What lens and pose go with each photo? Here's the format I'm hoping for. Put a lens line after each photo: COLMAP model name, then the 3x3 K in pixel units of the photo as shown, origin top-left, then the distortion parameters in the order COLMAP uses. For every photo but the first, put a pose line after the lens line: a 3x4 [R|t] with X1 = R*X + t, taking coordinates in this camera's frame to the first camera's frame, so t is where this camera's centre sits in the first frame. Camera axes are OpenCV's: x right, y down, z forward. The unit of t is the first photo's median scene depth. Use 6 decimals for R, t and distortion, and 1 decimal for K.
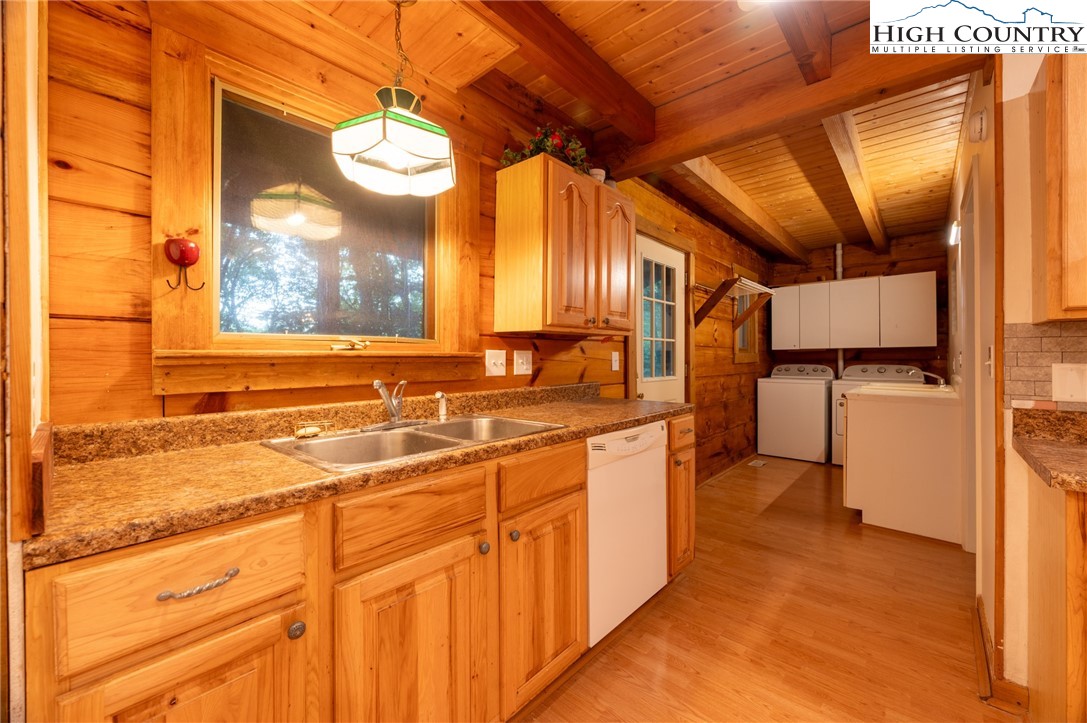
lens RADIAL K [[433.5, 0, 544.6], [0, 433.5, 358.2], [0, 0, 1]] dist [0.001323, 0.000040]
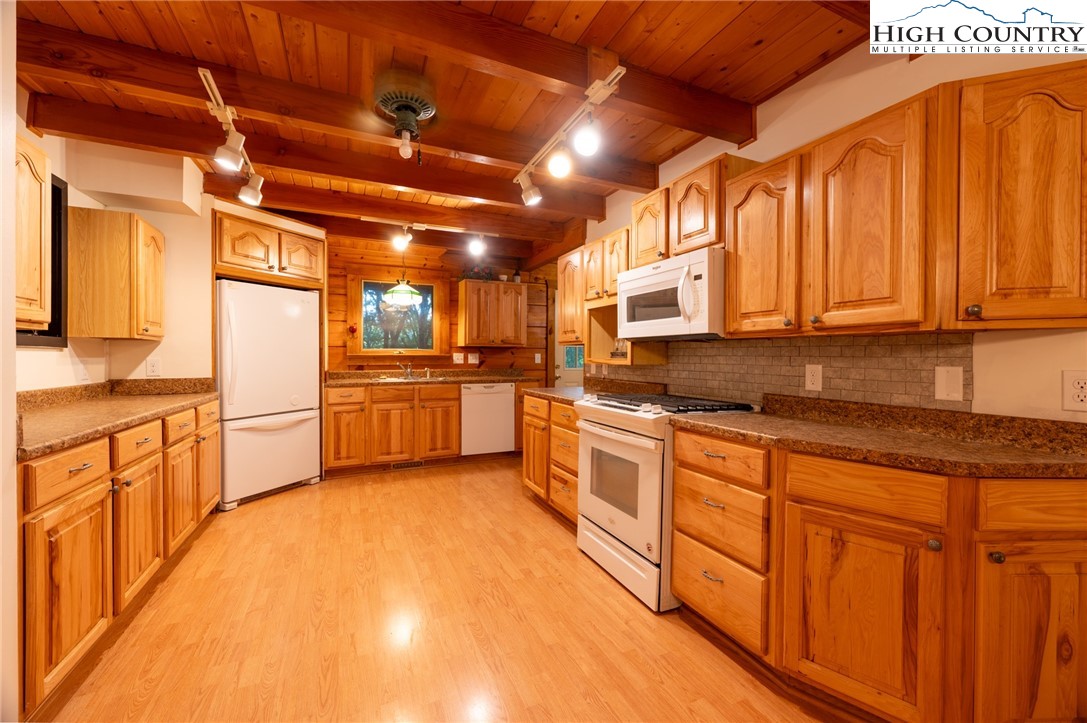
lens RADIAL K [[433.5, 0, 541.6], [0, 433.5, 359.9], [0, 0, 1]] dist [0.001323, 0.000040]
pose [[0.915370, 0.012110, -0.402432, 1.774139], [-0.007926, 0.999896, 0.012060, -0.019092], [0.402536, -0.007850, 0.915370, -1.467580]]
